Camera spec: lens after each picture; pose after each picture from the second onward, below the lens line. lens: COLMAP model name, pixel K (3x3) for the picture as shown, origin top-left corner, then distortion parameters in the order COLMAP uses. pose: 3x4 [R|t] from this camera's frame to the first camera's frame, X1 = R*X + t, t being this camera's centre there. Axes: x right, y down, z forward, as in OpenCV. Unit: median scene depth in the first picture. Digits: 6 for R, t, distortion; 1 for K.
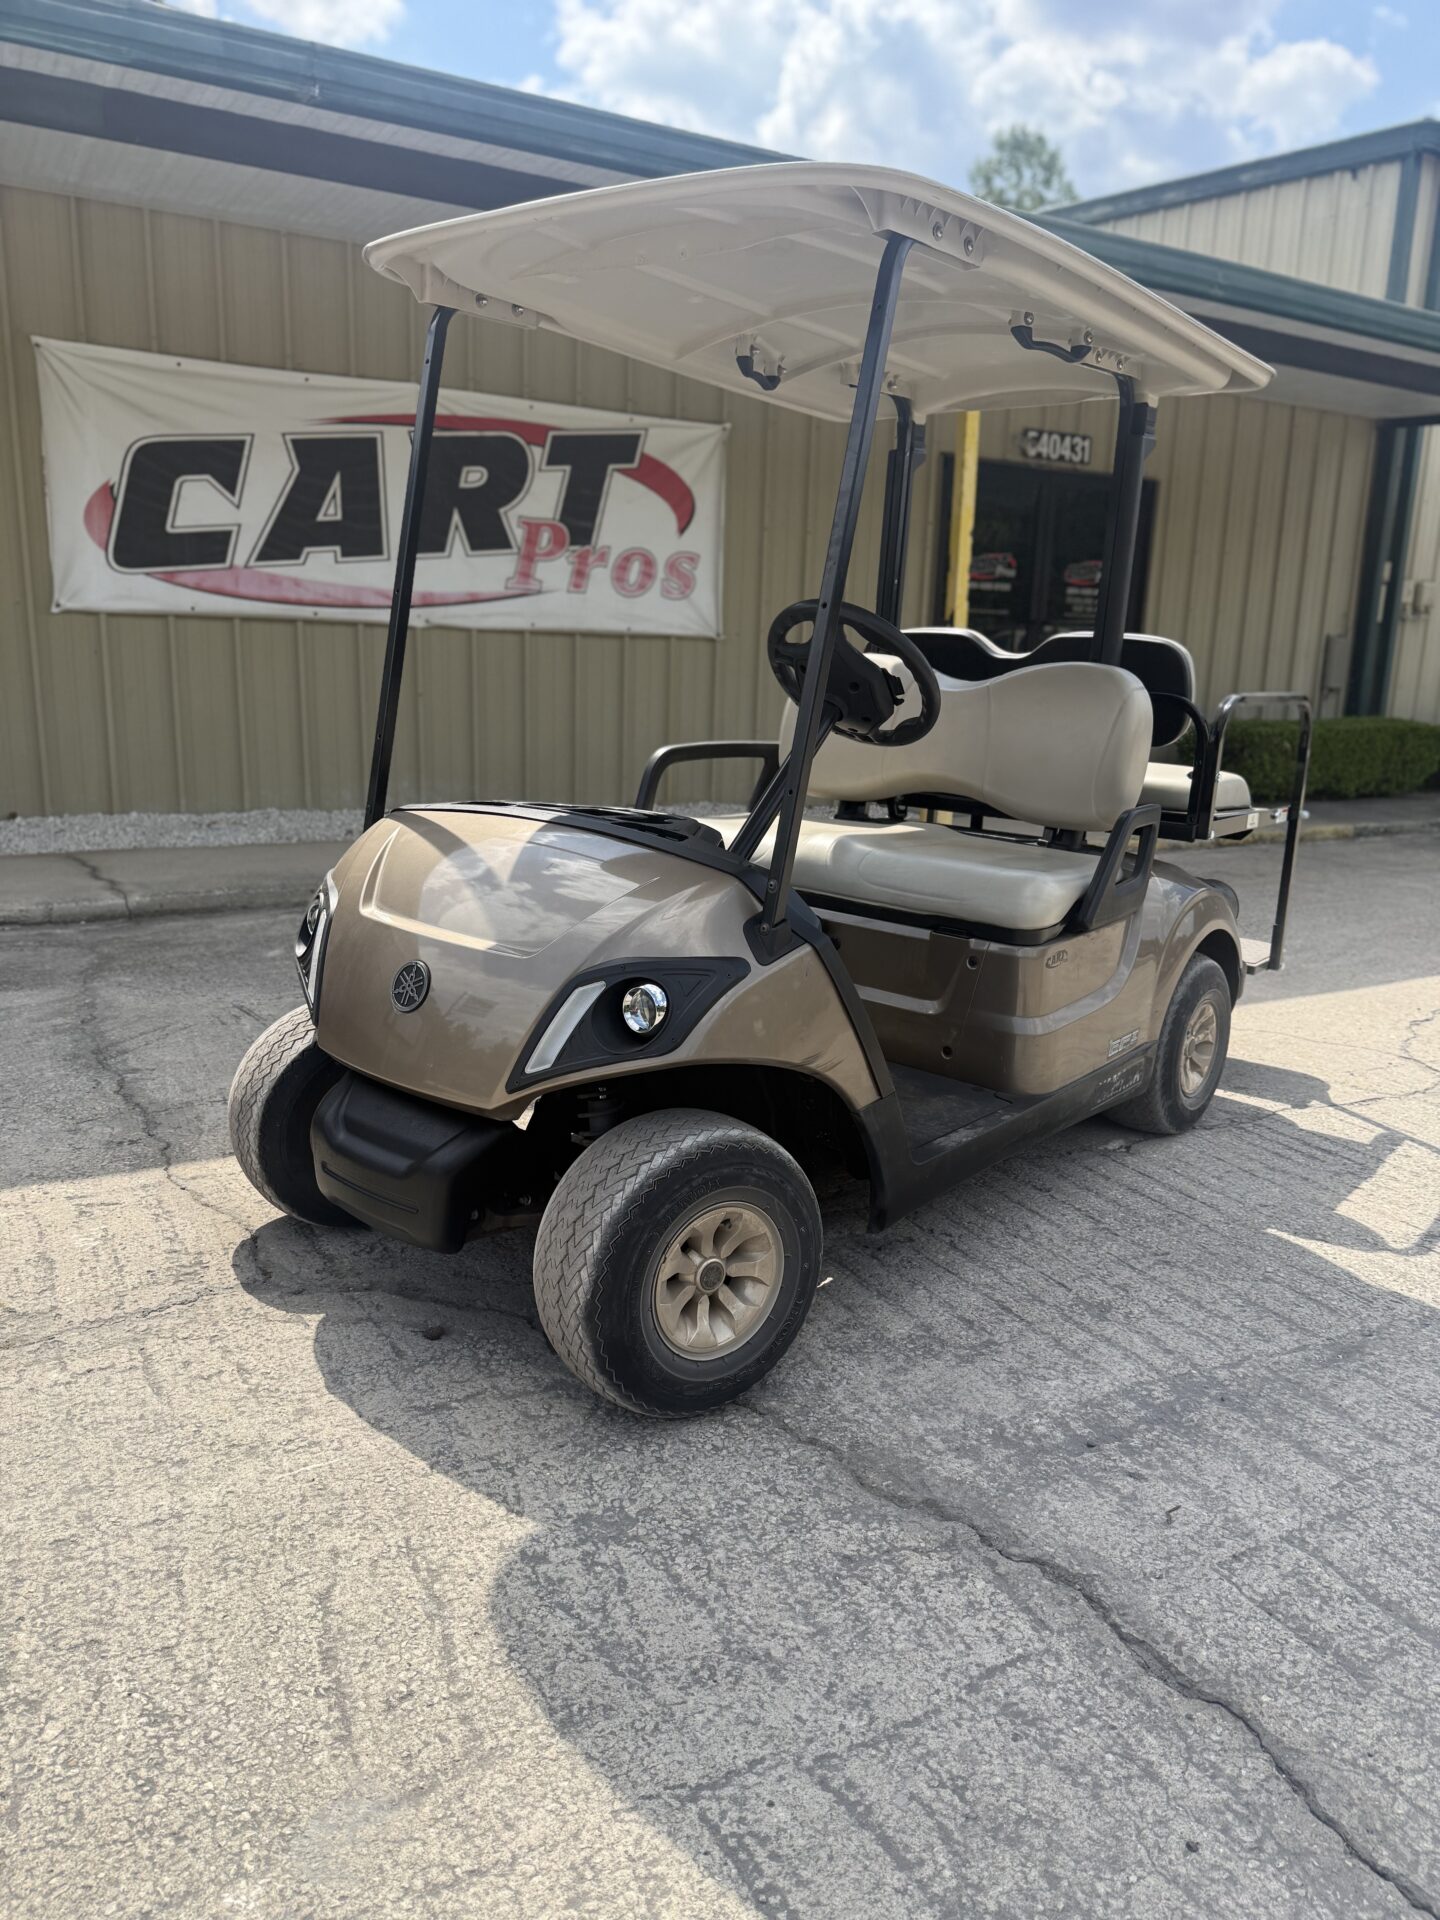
lens RADIAL K [[1370.3, 0, 736.3], [0, 1370.3, 969.7], [0, 0, 1]] dist [0.000221, -0.014013]
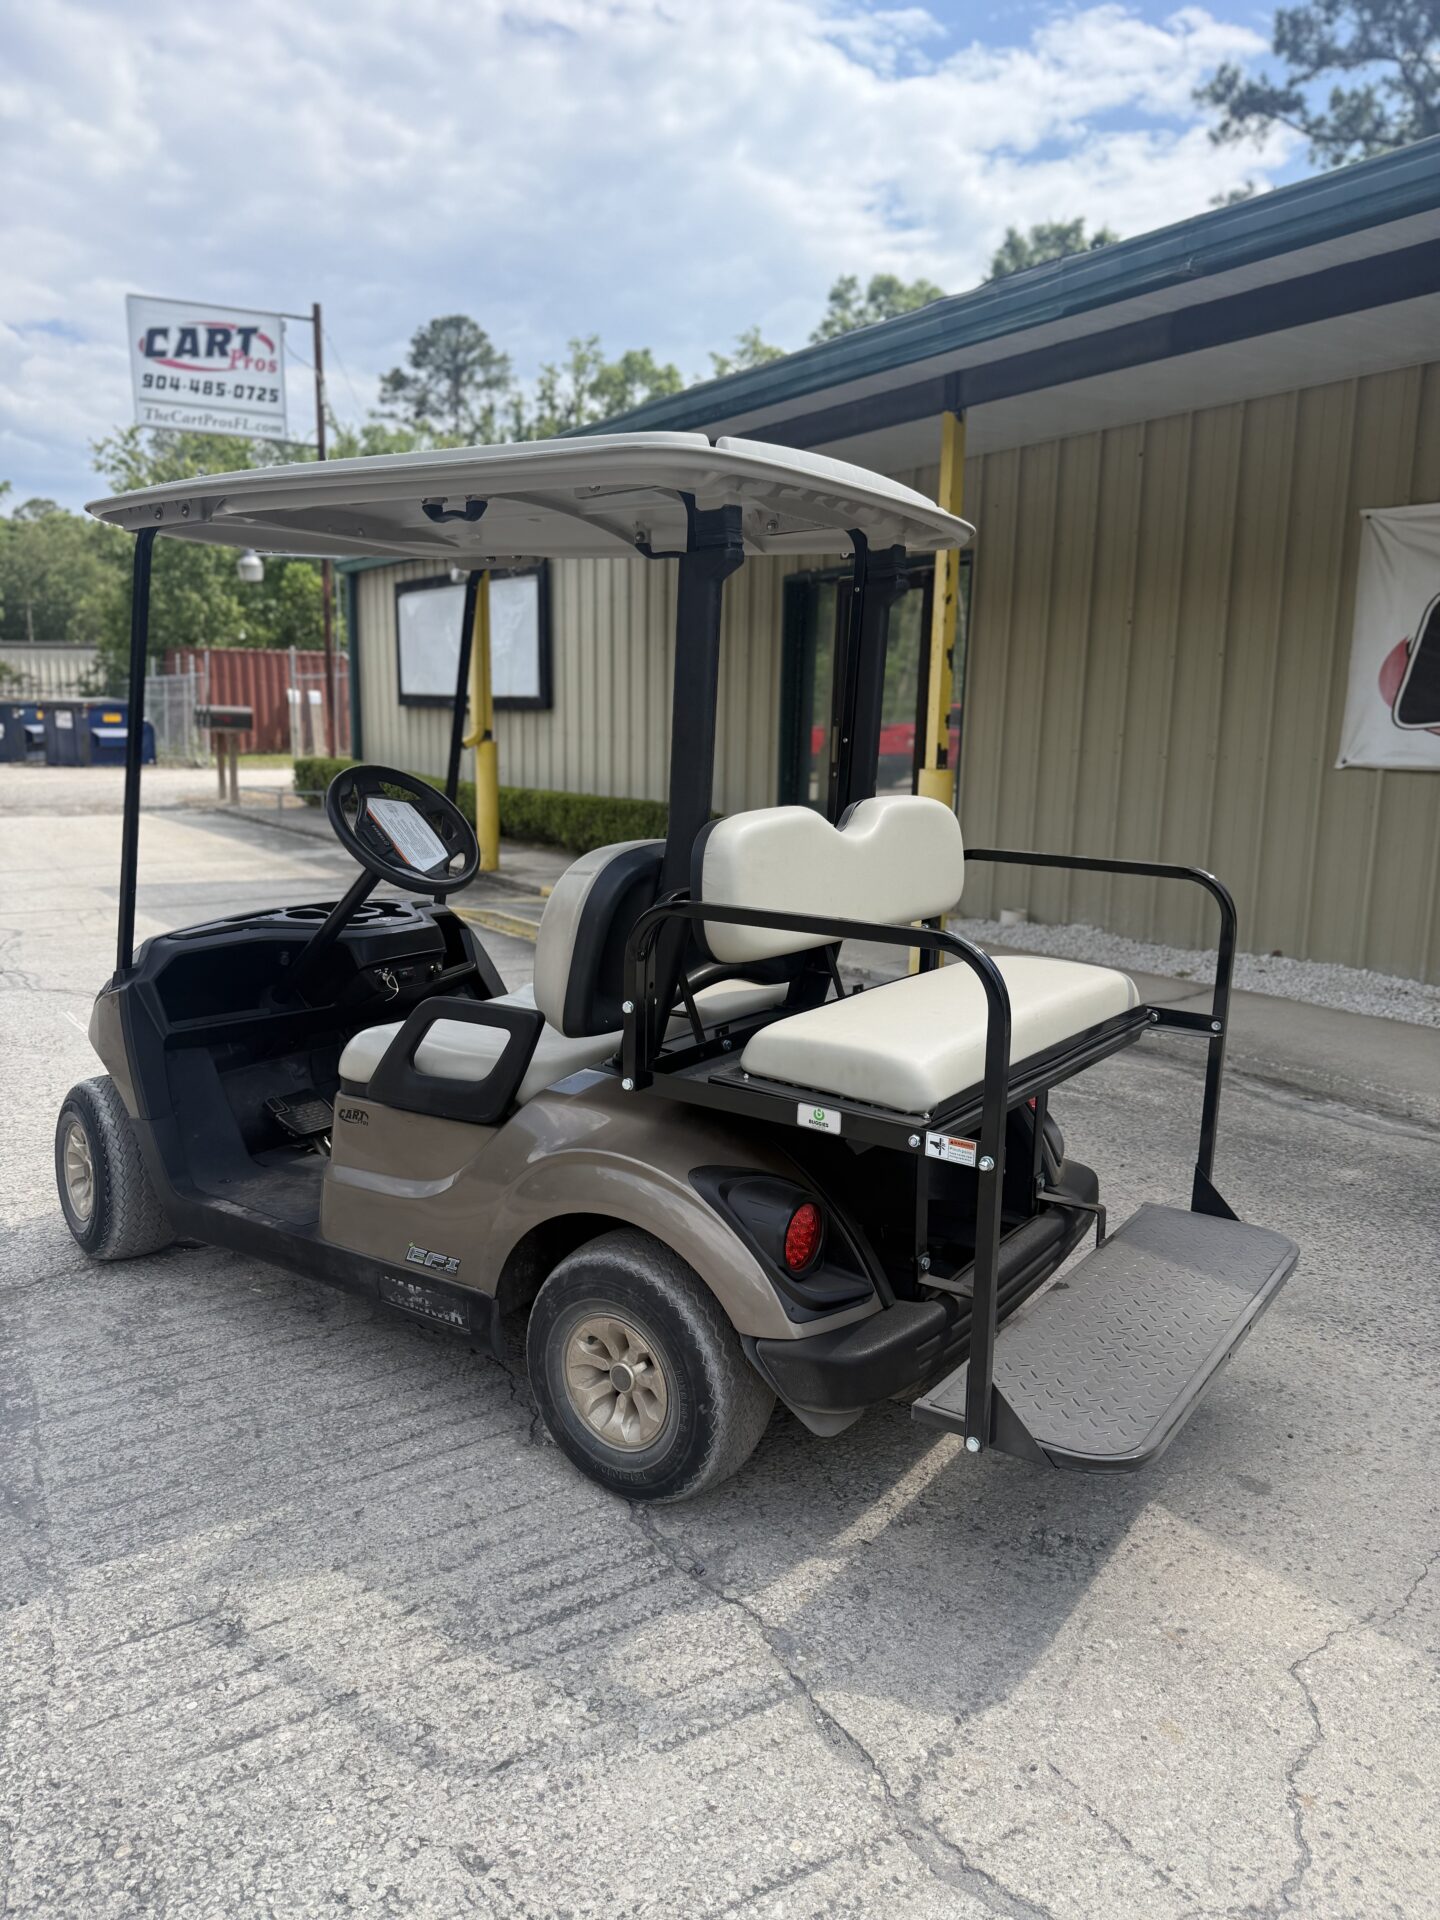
lens RADIAL K [[1370.3, 0, 714.3], [0, 1370.3, 976.2], [0, 0, 1]] dist [0.000221, -0.014013]
pose [[0.080543, 0.158939, -0.983998, 1.067050], [-0.256564, 0.957247, 0.133618, -0.268304], [0.963165, 0.241696, 0.117878, 0.969962]]
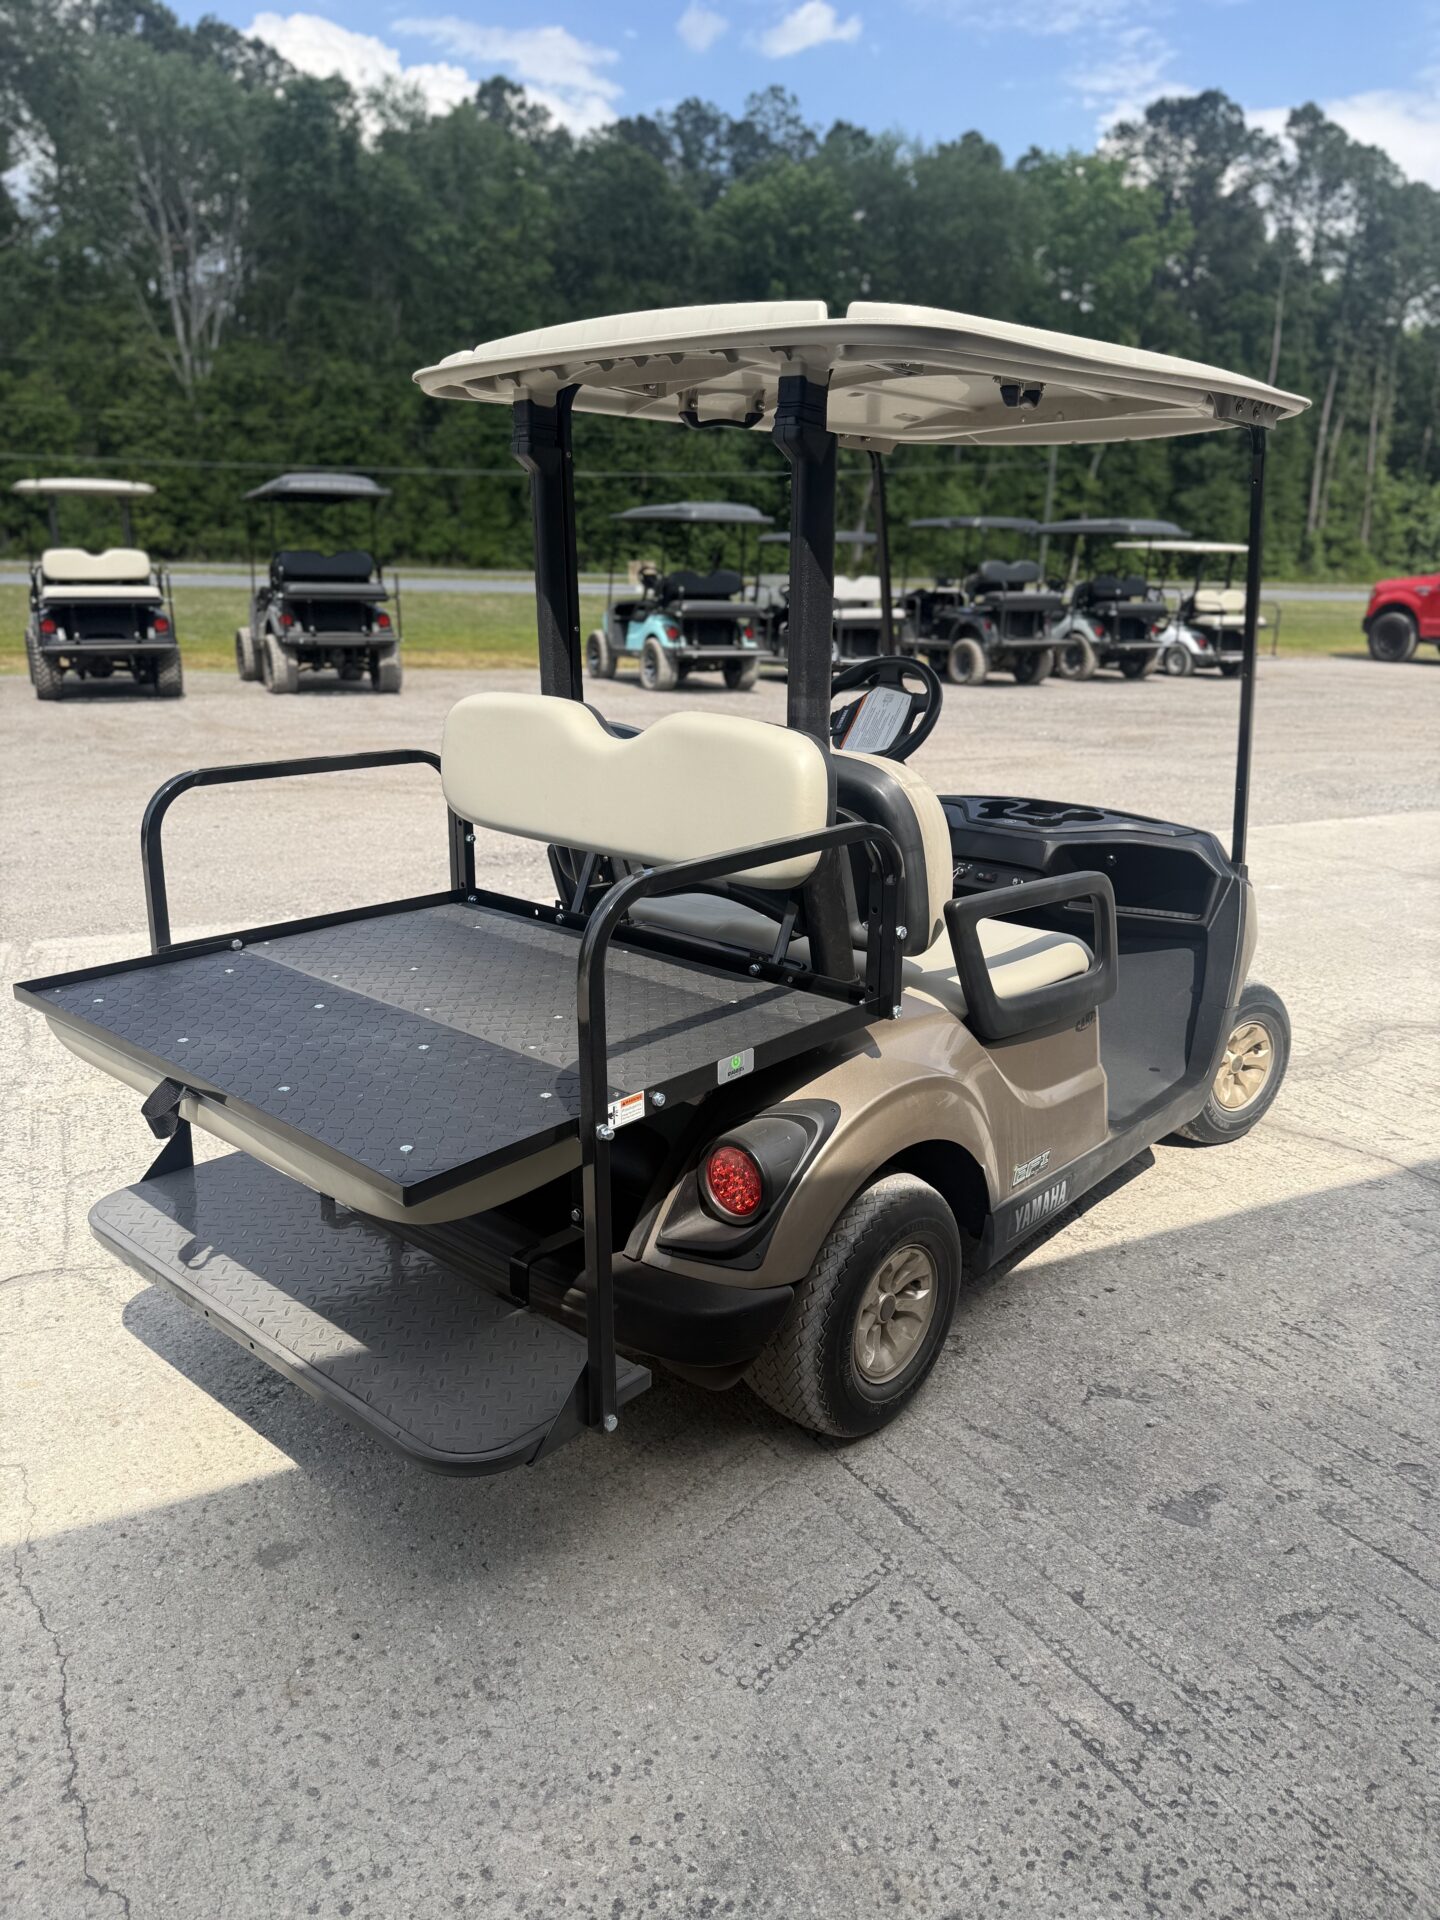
lens RADIAL K [[1370.3, 0, 717.6], [0, 1370.3, 961.3], [0, 0, 1]] dist [0.000221, -0.014013]
pose [[-0.997469, -0.068284, 0.019840, 0.153741], [-0.049374, 0.865881, 0.497807, -0.538845], [-0.051171, 0.495567, -0.867061, 1.851714]]
